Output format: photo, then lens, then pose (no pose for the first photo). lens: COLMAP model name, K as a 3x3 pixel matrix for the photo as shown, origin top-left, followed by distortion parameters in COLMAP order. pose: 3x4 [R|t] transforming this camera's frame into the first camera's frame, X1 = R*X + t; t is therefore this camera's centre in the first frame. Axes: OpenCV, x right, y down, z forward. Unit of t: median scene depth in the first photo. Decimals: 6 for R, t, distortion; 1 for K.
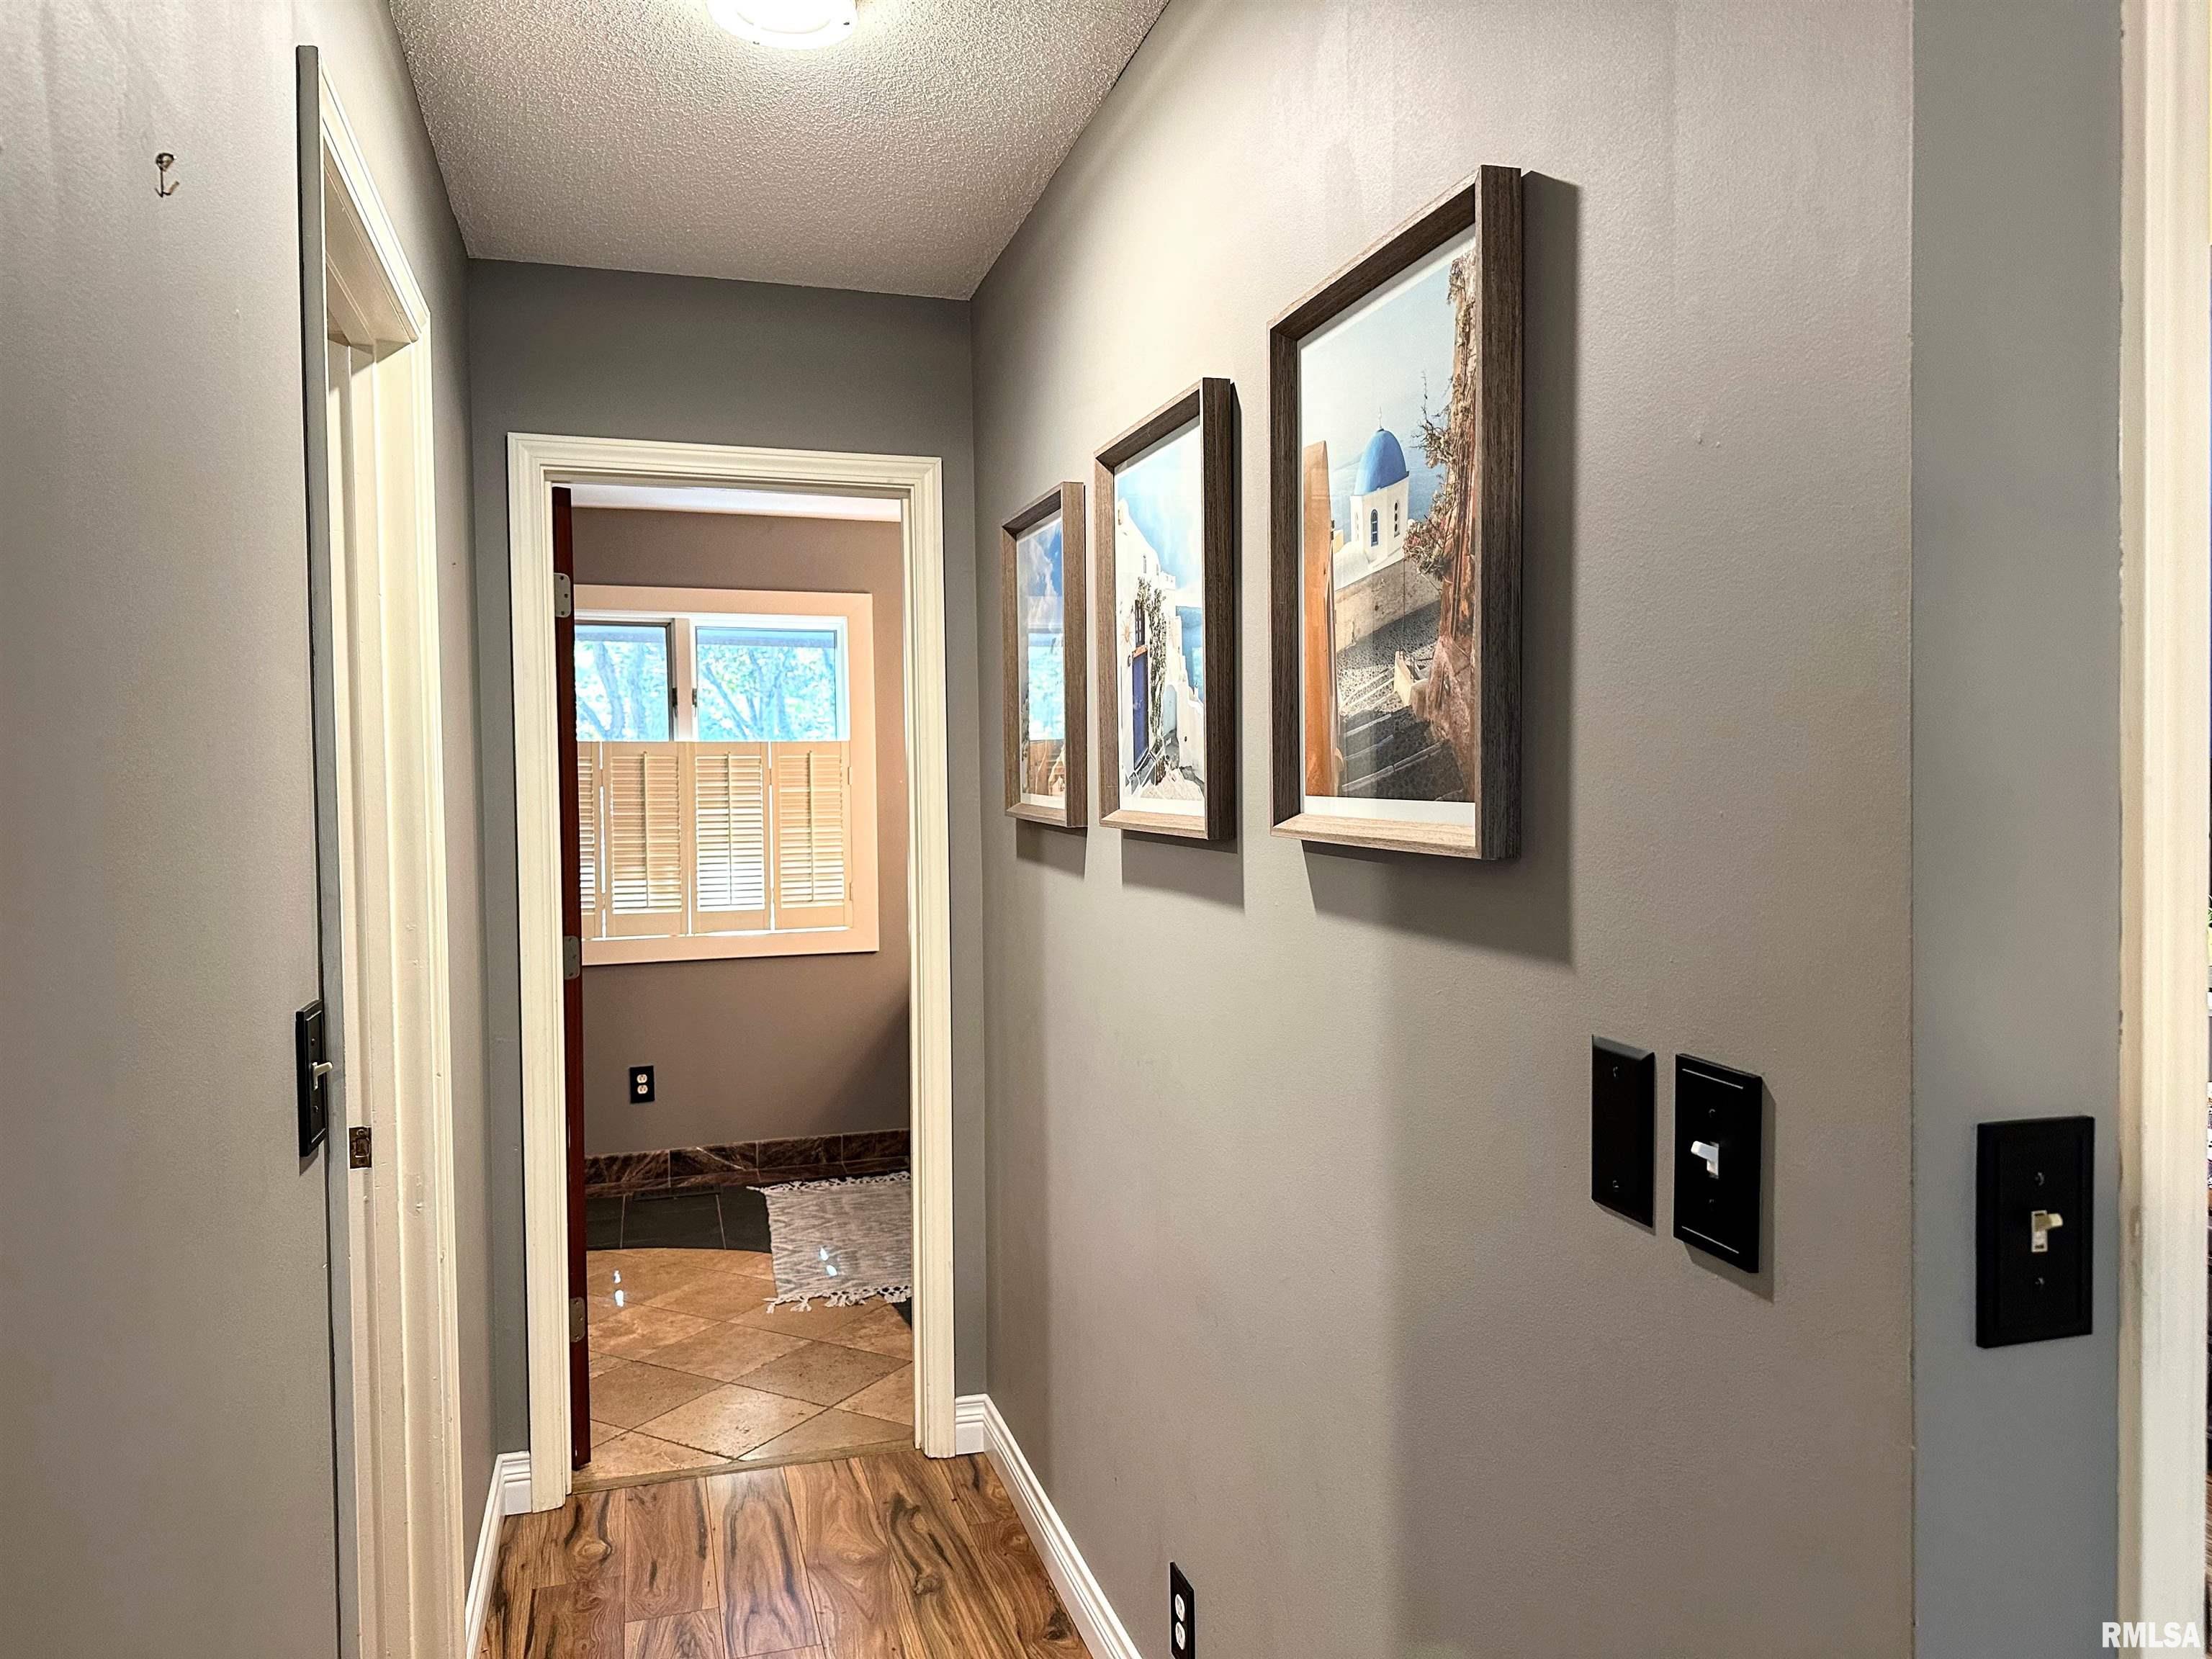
lens RADIAL K [[1549.9, 0, 1106.0], [0, 1549.9, 829.5], [0, 0, 1]] dist [0.040658, -0.003619]
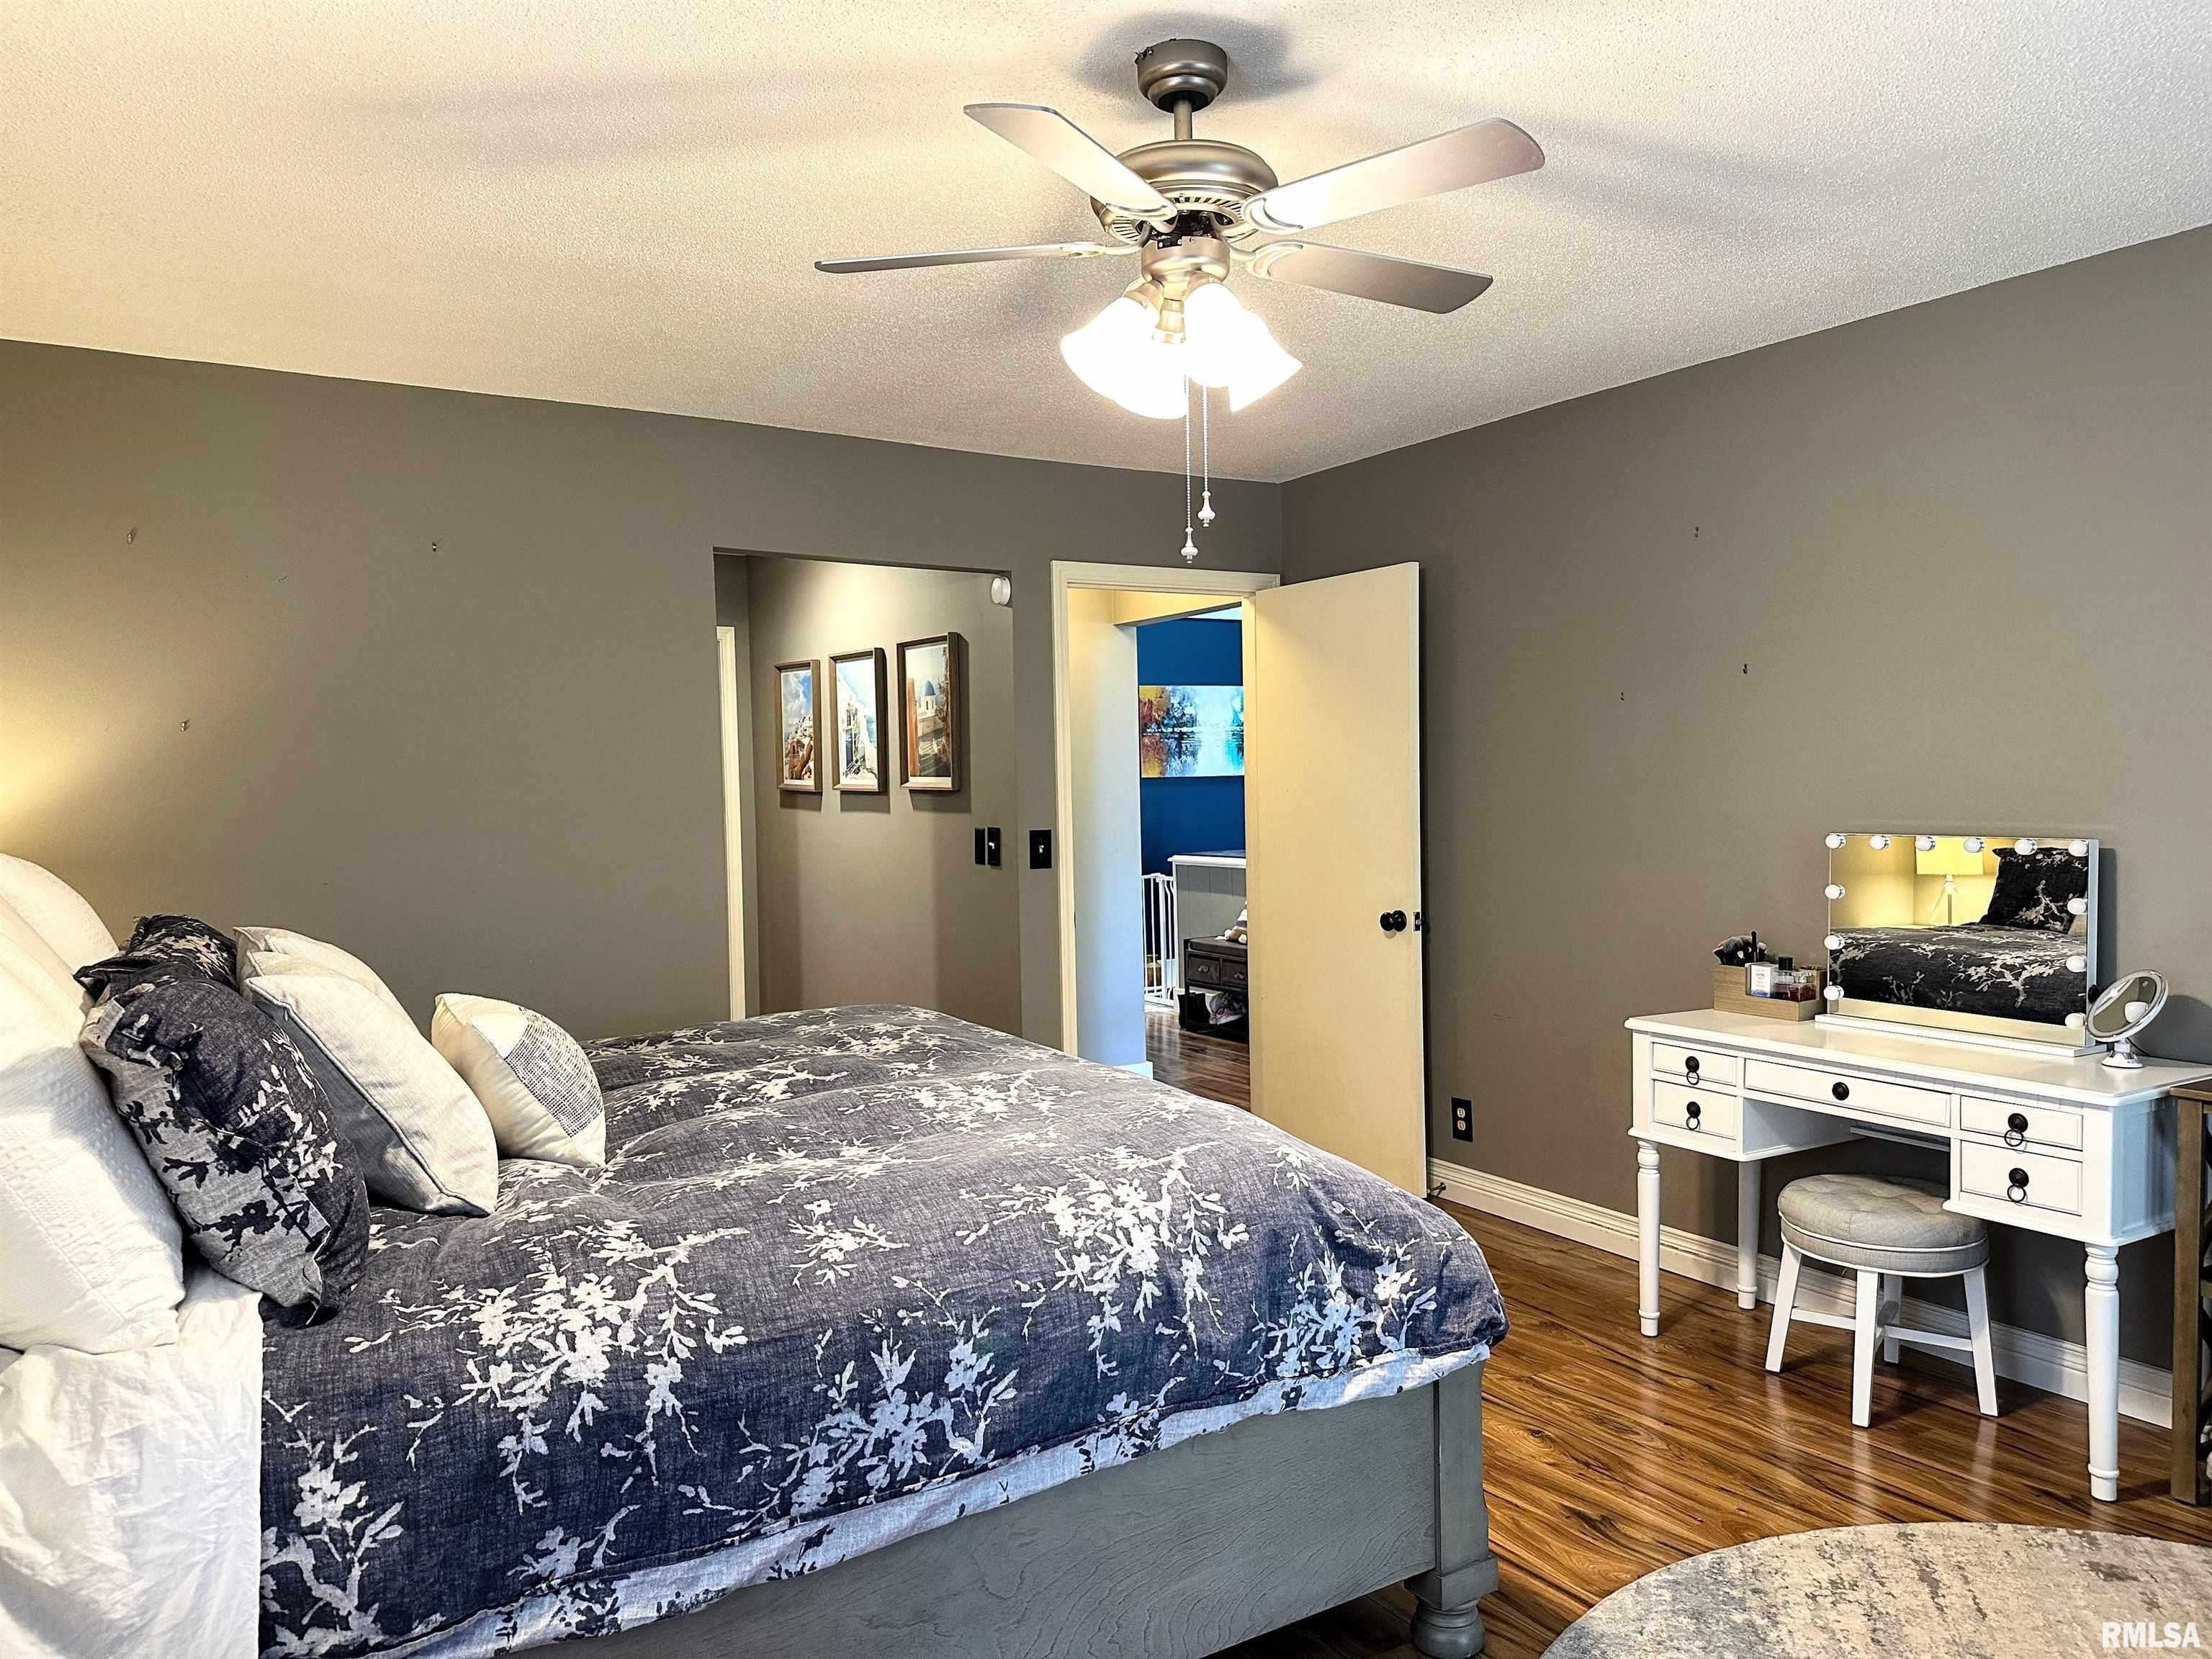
lens RADIAL K [[1549.9, 0, 1106.0], [0, 1549.9, 829.5], [0, 0, 1]] dist [0.040658, -0.003619]
pose [[0.964018, -0.012709, 0.265532, -0.222103], [0.012144, 0.999919, 0.003771, 0.052761], [-0.265558, -0.000411, 0.964095, -1.478017]]
